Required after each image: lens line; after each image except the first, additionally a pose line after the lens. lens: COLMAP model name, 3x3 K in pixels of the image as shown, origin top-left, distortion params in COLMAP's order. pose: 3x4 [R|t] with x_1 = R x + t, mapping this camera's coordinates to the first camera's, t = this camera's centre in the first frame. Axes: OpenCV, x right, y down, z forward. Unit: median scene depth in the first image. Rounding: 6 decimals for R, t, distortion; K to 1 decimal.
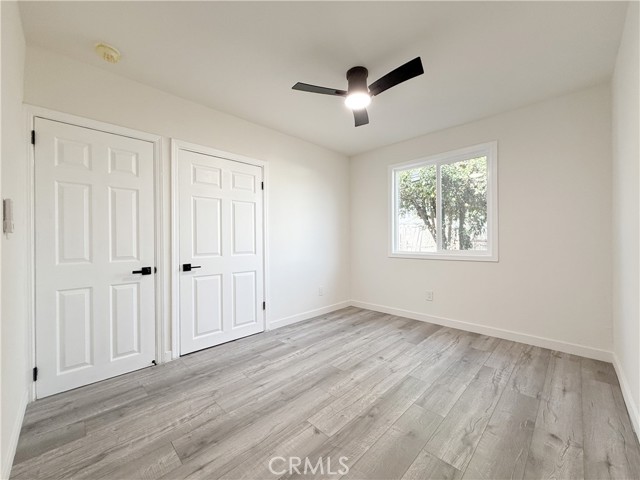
lens RADIAL K [[258.0, 0, 314.9], [0, 258.0, 241.1], [0, 0, 1]] dist [-0.000774, 0.000758]
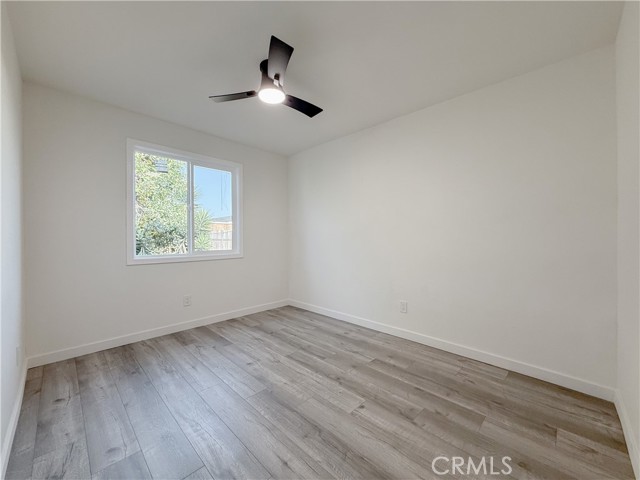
lens RADIAL K [[258.0, 0, 314.9], [0, 258.0, 241.1], [0, 0, 1]] dist [-0.000774, 0.000758]
pose [[-0.023160, -0.005975, 0.999714, -0.722037], [0.007482, 0.999953, 0.006150, -0.016210], [-0.999704, 0.007623, -0.023114, 0.770861]]
